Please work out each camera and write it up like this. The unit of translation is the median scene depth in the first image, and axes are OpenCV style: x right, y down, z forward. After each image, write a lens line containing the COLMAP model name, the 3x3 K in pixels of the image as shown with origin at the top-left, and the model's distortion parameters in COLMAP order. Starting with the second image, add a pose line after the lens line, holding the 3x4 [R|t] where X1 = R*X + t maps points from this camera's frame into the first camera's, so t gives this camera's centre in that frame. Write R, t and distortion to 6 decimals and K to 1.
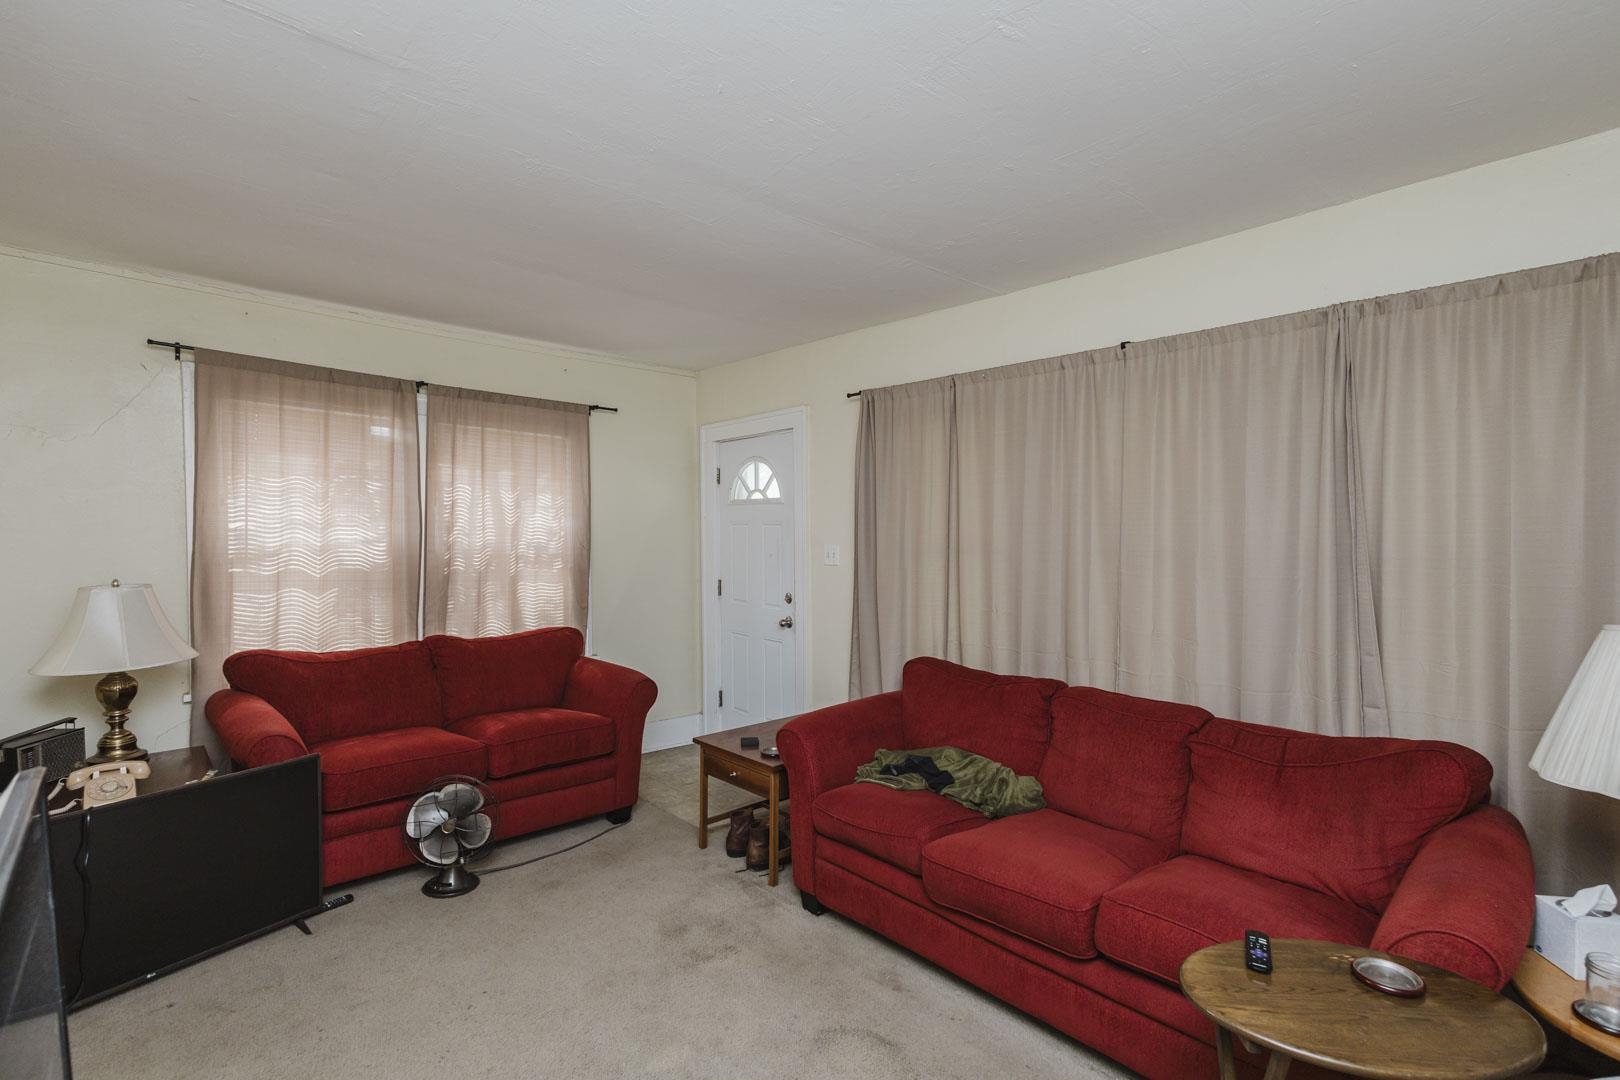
lens RADIAL K [[749.2, 0, 807.9], [0, 749.2, 542.9], [0, 0, 1]] dist [0.011307, -0.004132]
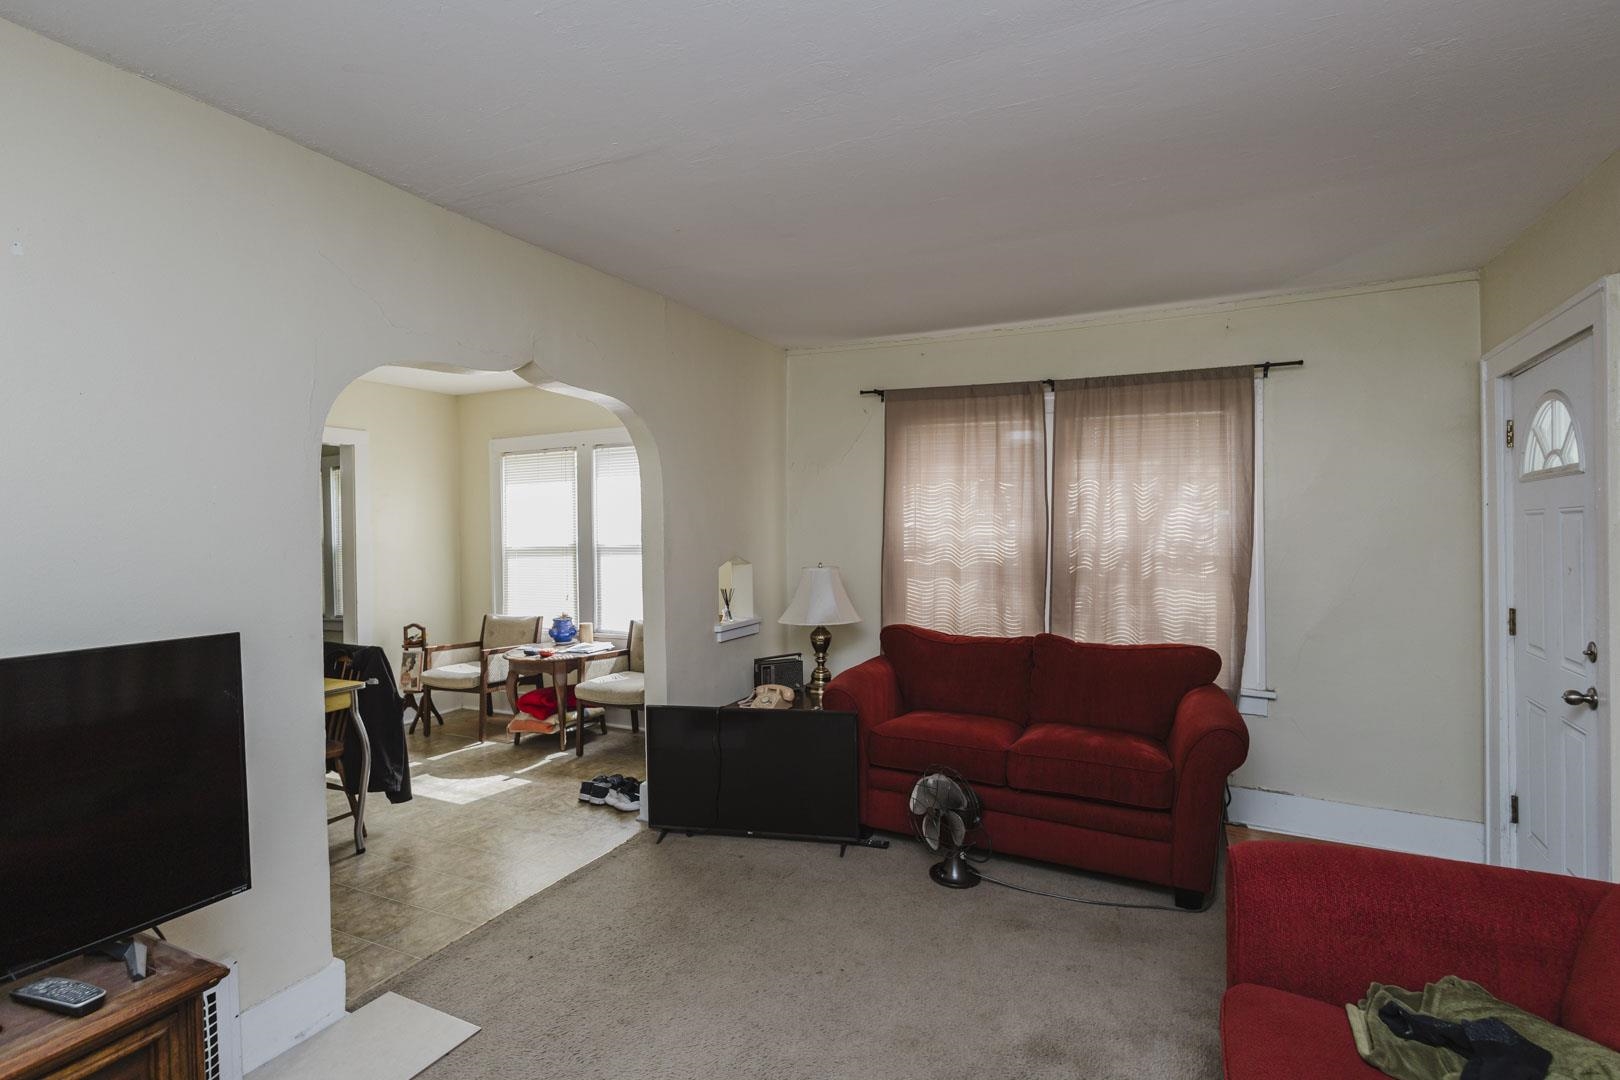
lens RADIAL K [[749.2, 0, 809.9], [0, 749.2, 532.8], [0, 0, 1]] dist [0.011307, -0.004132]
pose [[0.356051, -0.000423, -0.934466, 0.318521], [-0.011184, 0.999926, -0.004714, -0.001519], [0.934399, 0.012130, 0.356020, 0.351078]]
